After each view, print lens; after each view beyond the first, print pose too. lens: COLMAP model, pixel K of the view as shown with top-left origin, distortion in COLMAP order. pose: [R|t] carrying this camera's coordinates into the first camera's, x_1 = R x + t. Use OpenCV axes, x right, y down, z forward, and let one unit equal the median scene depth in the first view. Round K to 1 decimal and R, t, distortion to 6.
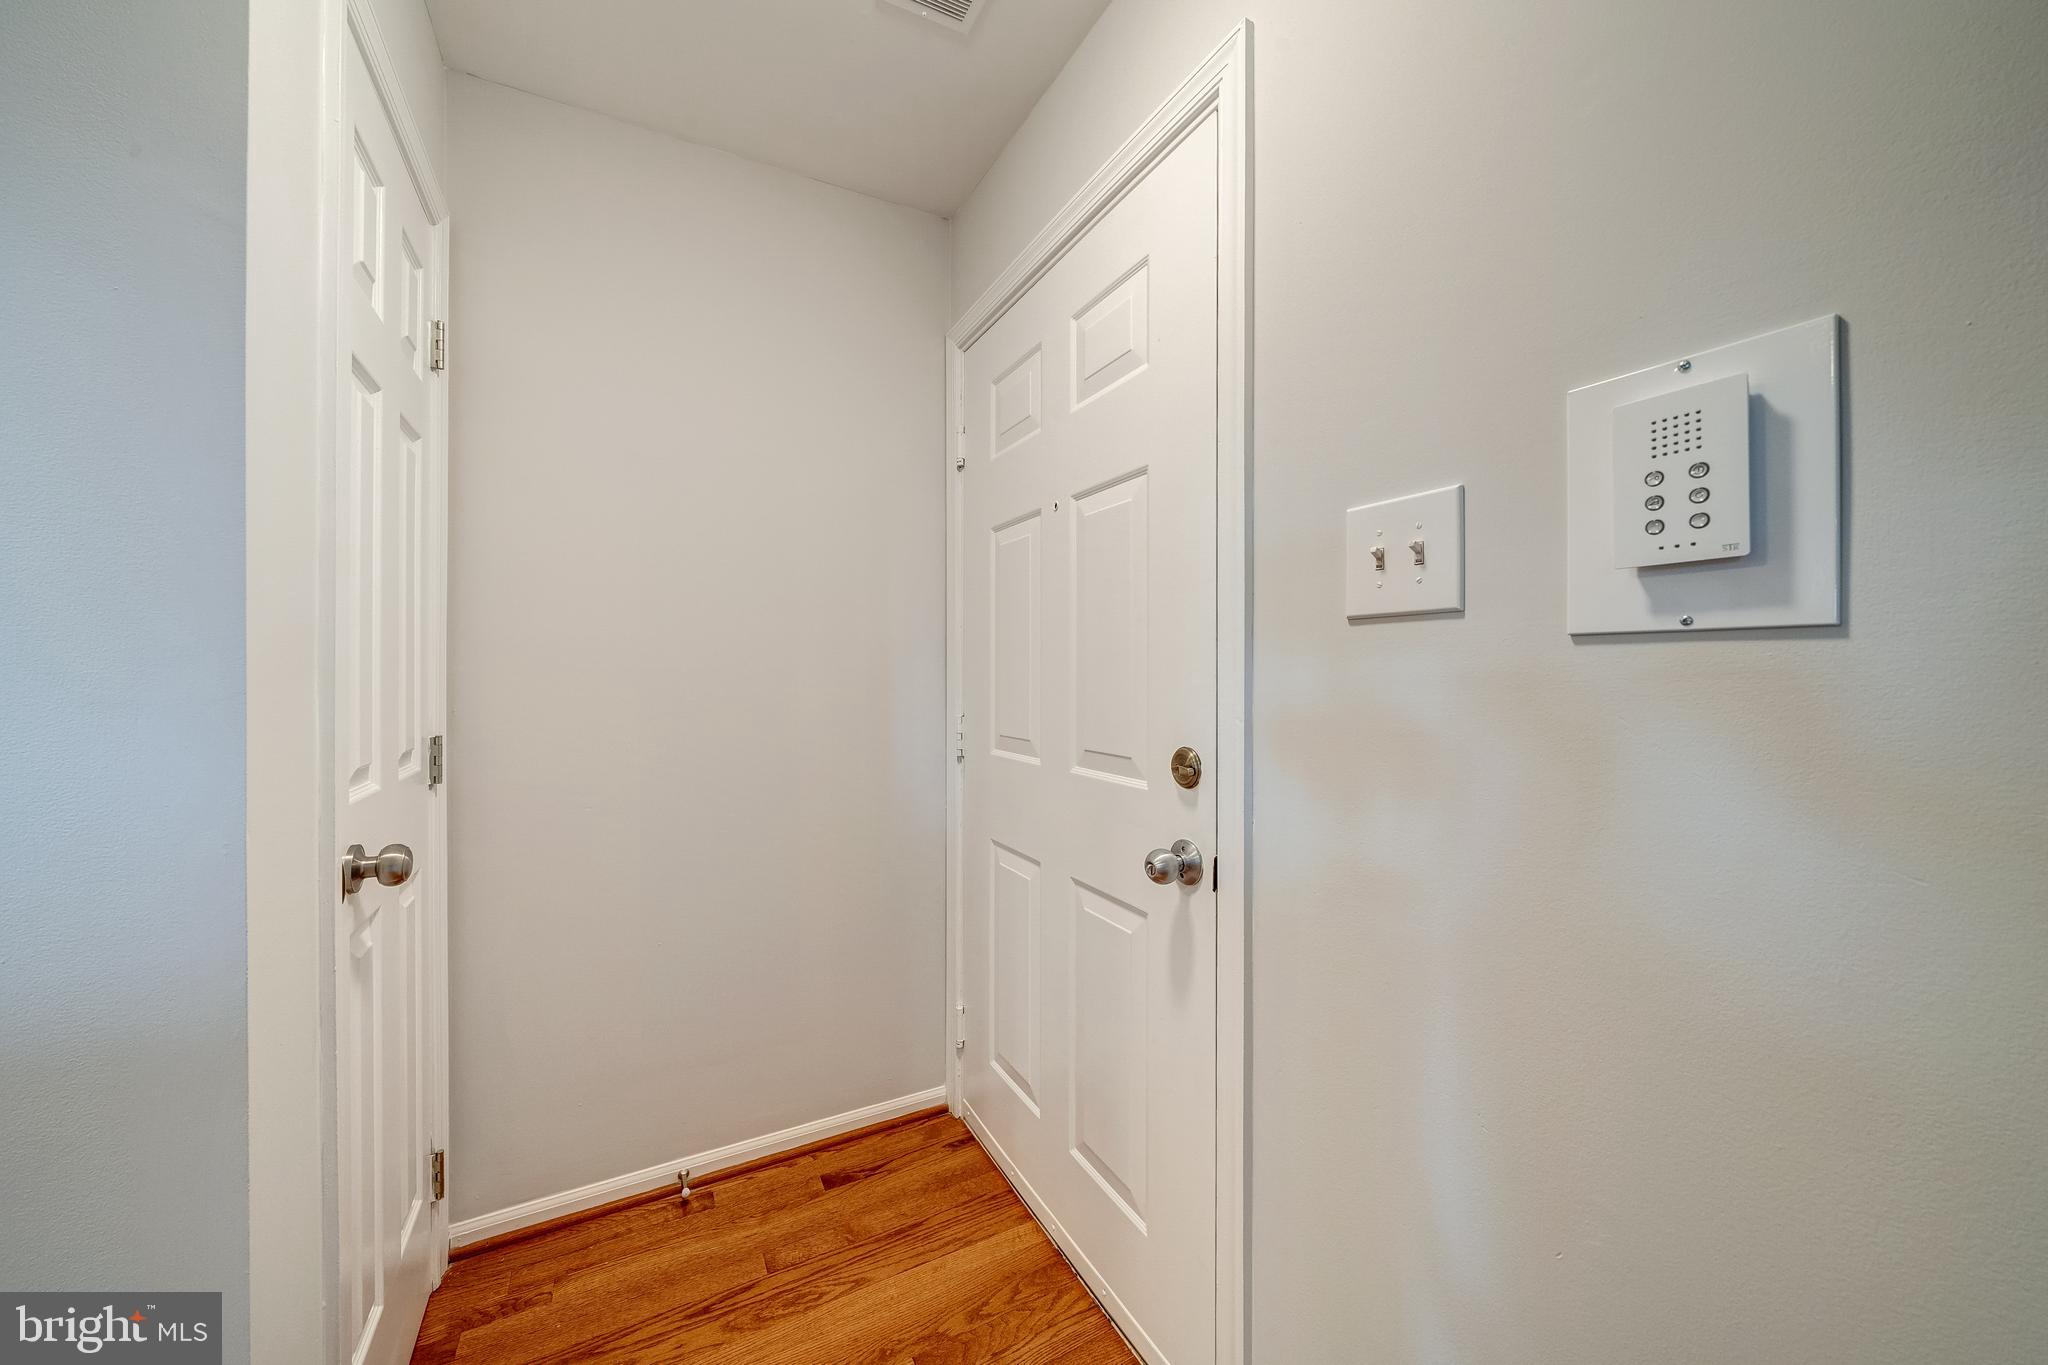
lens RADIAL K [[692.3, 0, 1031.8], [0, 692.3, 667.7], [0, 0, 1]] dist [-0.005803, 0.000210]
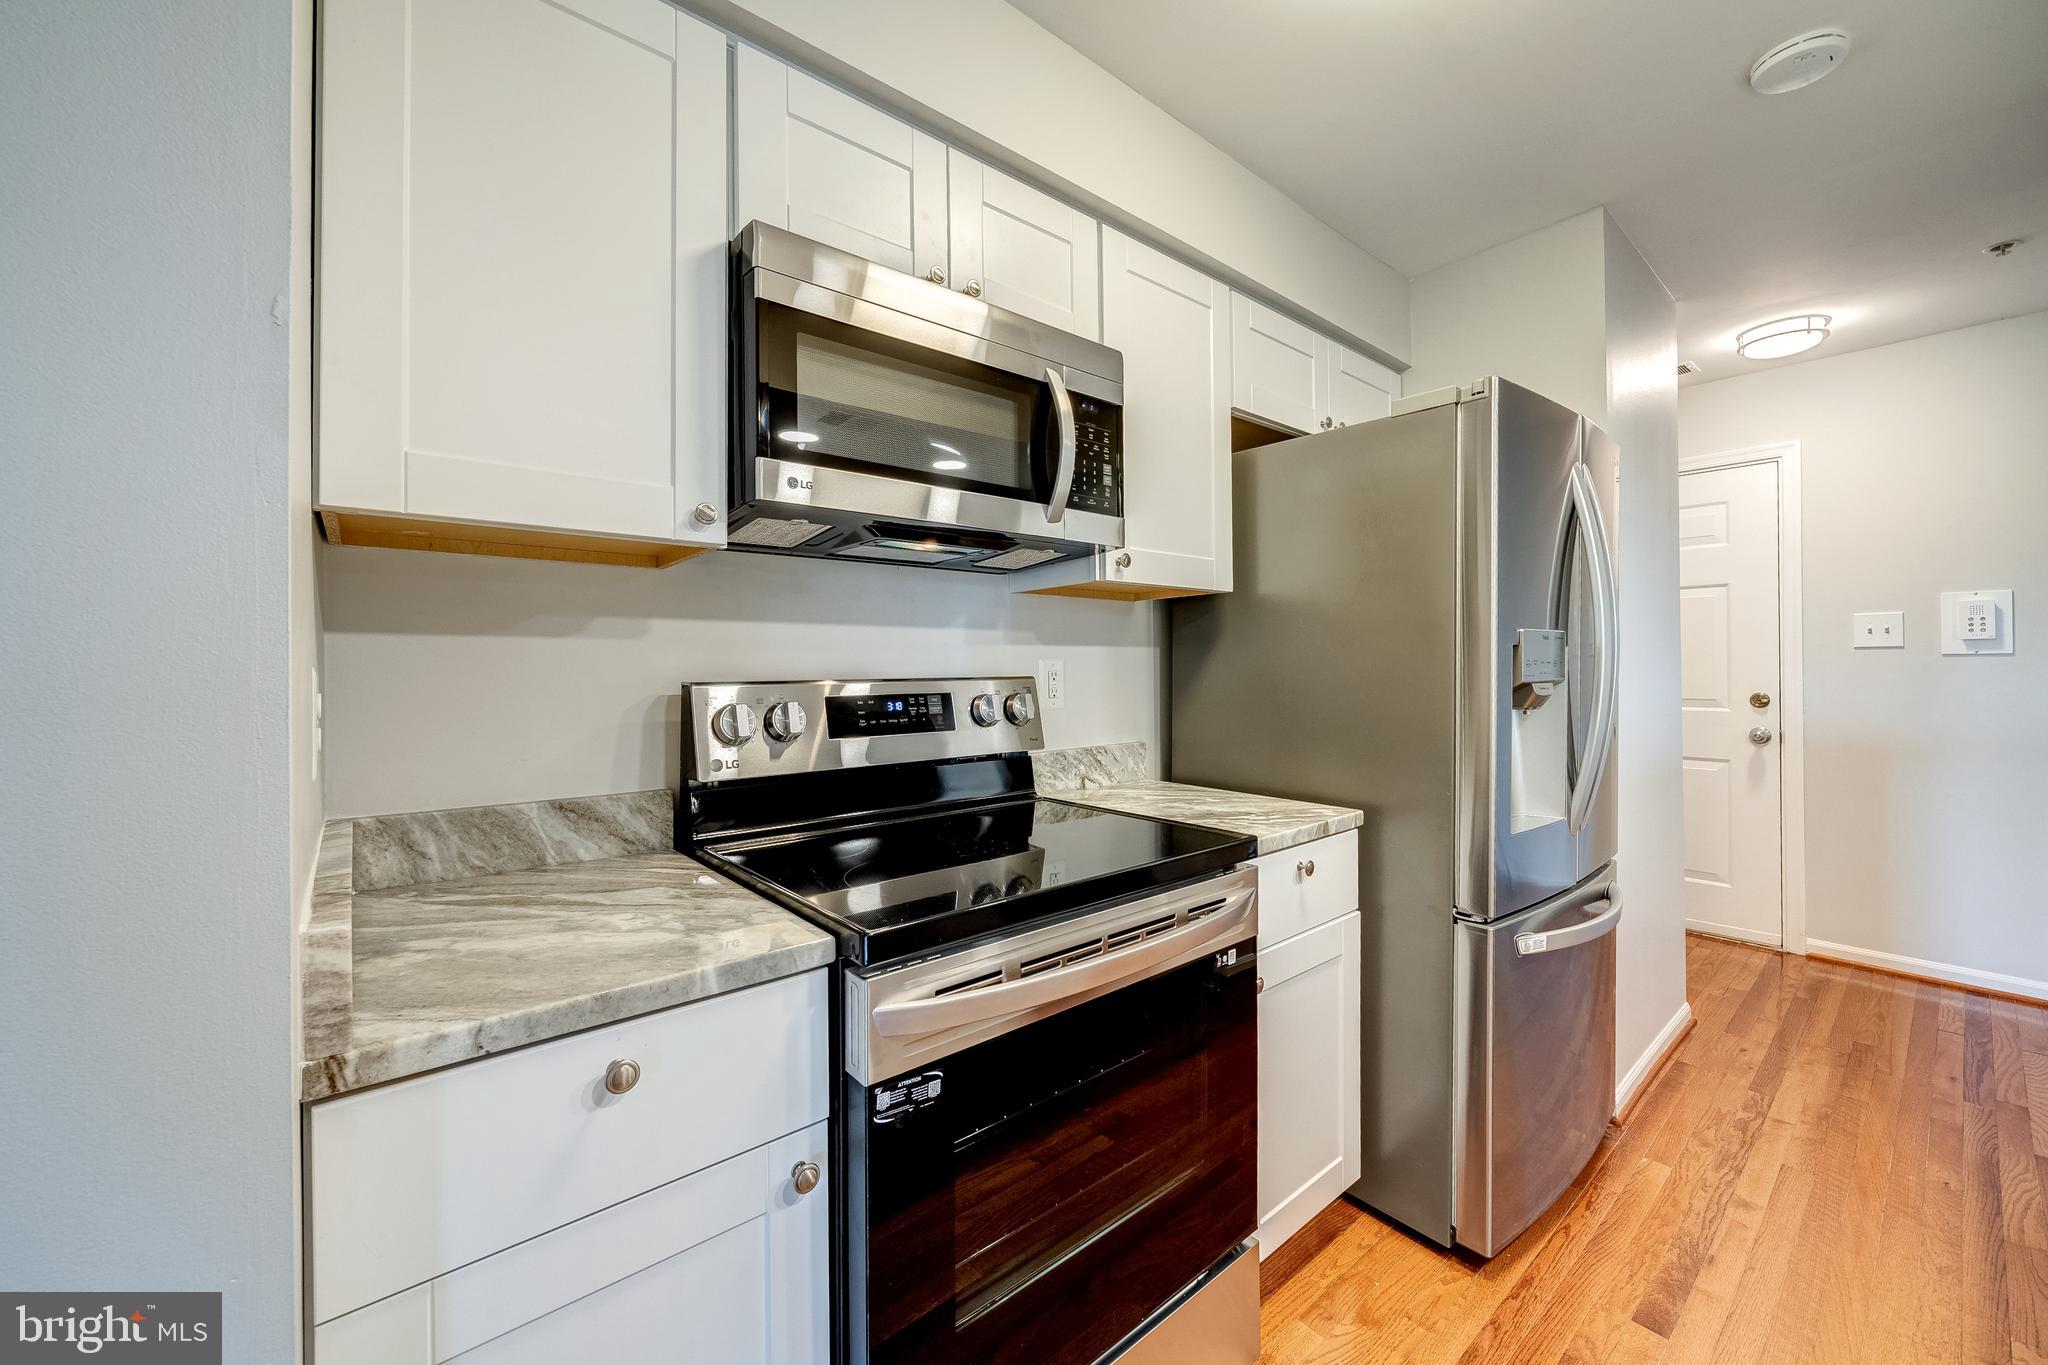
lens RADIAL K [[800.6, 0, 1038.4], [0, 800.6, 664.3], [0, 0, 1]] dist [-0.004882, 0.001374]
pose [[0.986194, -0.005206, 0.165512, -2.794319], [0.005396, 0.999985, -0.000700, -0.008883], [-0.165506, 0.001583, 0.986208, -1.459050]]
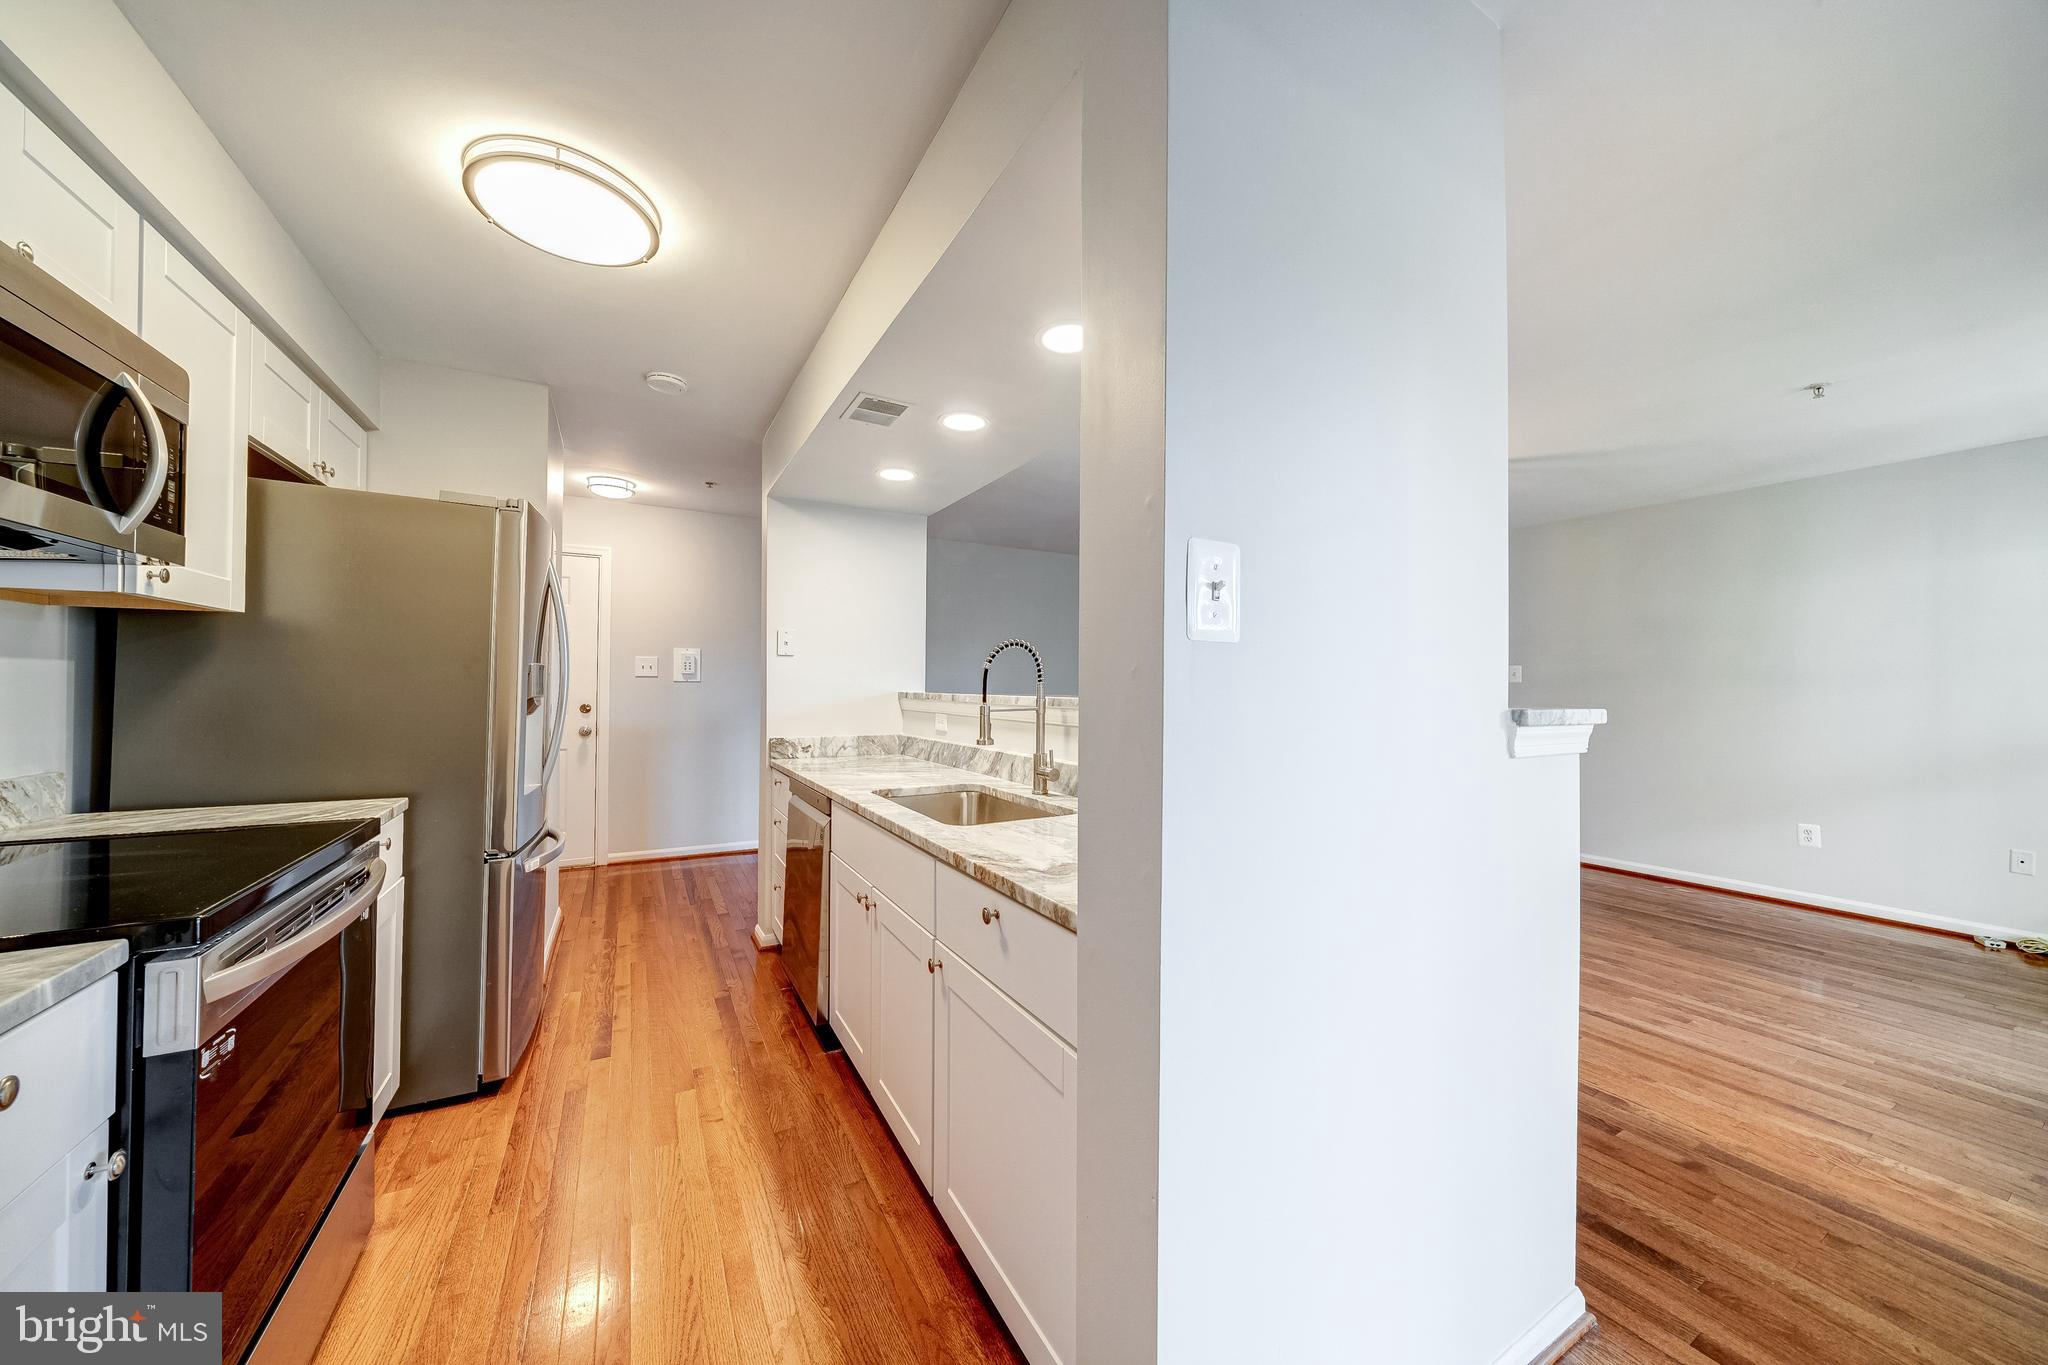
lens RADIAL K [[692.3, 0, 1024.5], [0, 692.3, 676.7], [0, 0, 1]] dist [-0.005803, 0.000210]
pose [[0.024389, 0.014048, 0.999604, -3.563673], [-0.010287, 0.999852, -0.013801, -0.017595], [-0.999650, -0.009946, 0.024530, -1.606592]]
